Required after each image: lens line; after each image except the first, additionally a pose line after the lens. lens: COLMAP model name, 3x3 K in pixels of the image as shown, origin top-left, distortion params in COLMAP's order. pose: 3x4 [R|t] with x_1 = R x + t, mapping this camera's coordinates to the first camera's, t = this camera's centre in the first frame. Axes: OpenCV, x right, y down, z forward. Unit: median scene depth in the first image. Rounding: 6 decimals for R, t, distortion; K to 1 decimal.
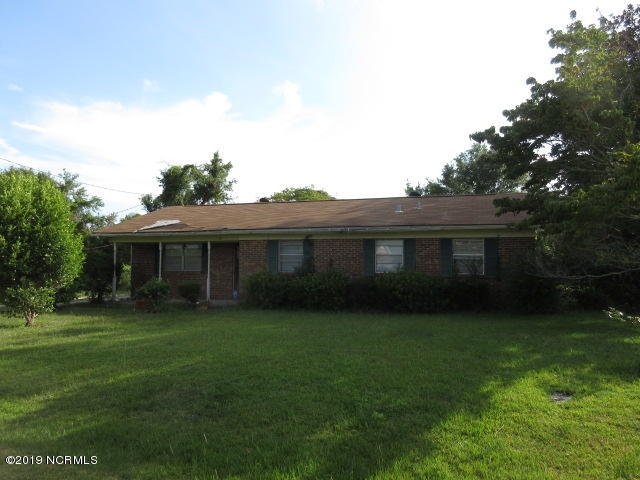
lens RADIAL K [[489.3, 0, 317.9], [0, 489.3, 239.5], [0, 0, 1]] dist [0.007007, 0.003492]
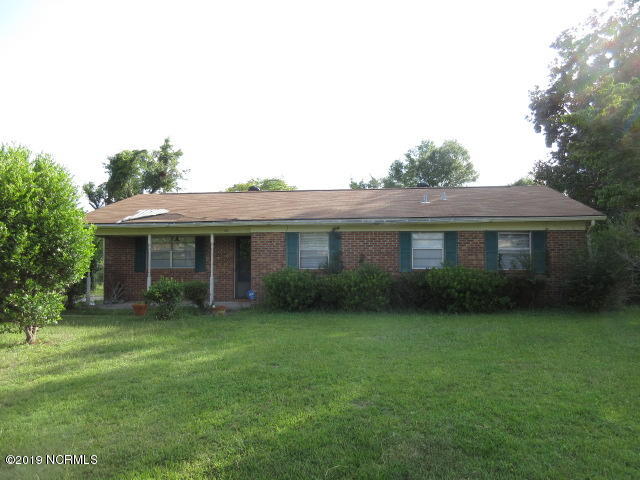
lens RADIAL K [[489.3, 0, 322.9], [0, 489.3, 240.8], [0, 0, 1]] dist [0.007007, 0.003492]
pose [[0.985552, 0.001516, 0.169368, -0.191716], [-0.003557, 0.999925, 0.011746, 0.005630], [-0.169337, -0.012178, 0.985483, 0.127440]]
